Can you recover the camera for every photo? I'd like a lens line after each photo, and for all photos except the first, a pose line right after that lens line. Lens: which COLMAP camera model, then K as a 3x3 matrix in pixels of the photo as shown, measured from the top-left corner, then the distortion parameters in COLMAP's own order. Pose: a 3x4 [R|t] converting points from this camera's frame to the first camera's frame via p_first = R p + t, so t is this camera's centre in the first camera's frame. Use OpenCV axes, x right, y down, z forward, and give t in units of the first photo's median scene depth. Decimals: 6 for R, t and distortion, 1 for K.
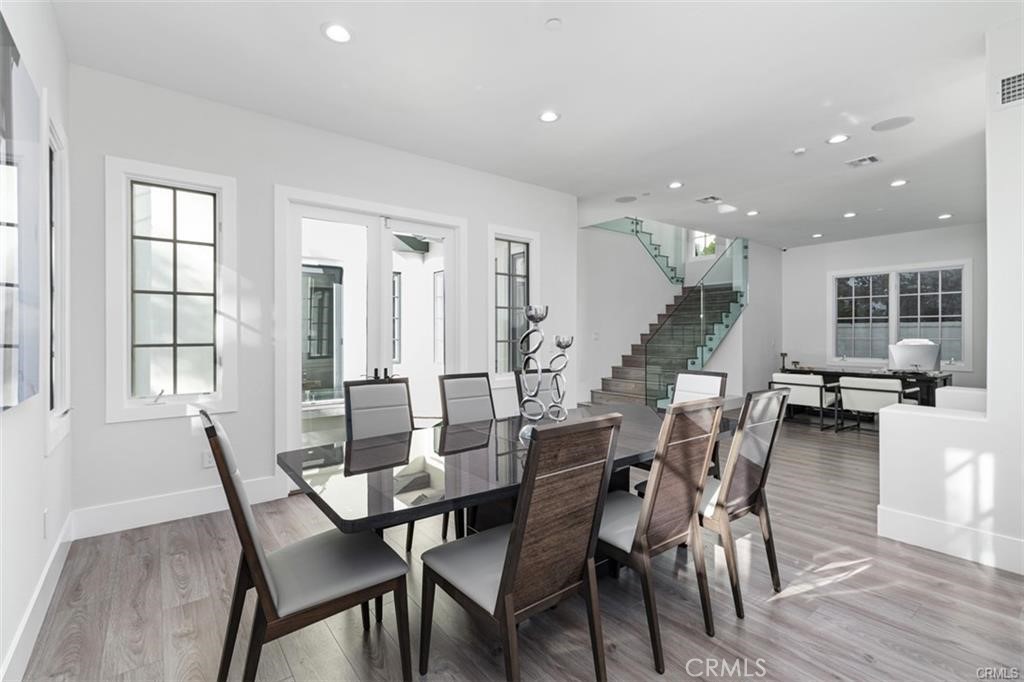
lens RADIAL K [[462.3, 0, 512.0], [0, 462.3, 341.0], [0, 0, 1]] dist [0.004365, -0.000532]
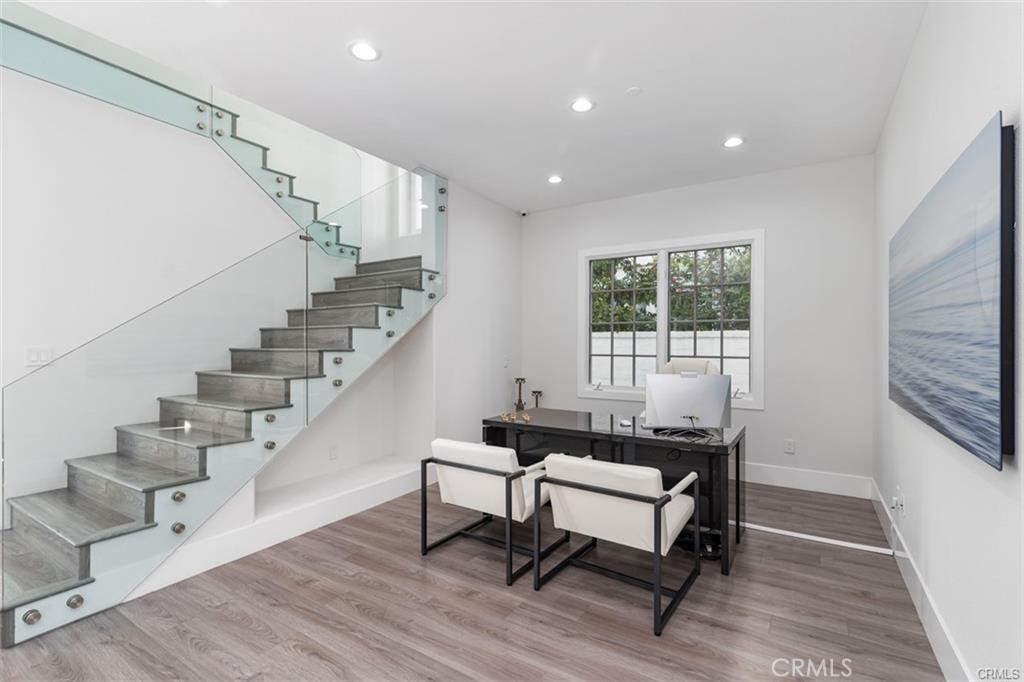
lens RADIAL K [[463.2, 0, 514.7], [0, 463.2, 336.2], [0, 0, 1]] dist [0.003864, 0.000587]
pose [[0.940450, 0.009671, 0.339796, 0.386207], [-0.002778, 0.999781, -0.020766, -0.017617], [-0.339922, 0.018586, 0.940270, 0.438070]]
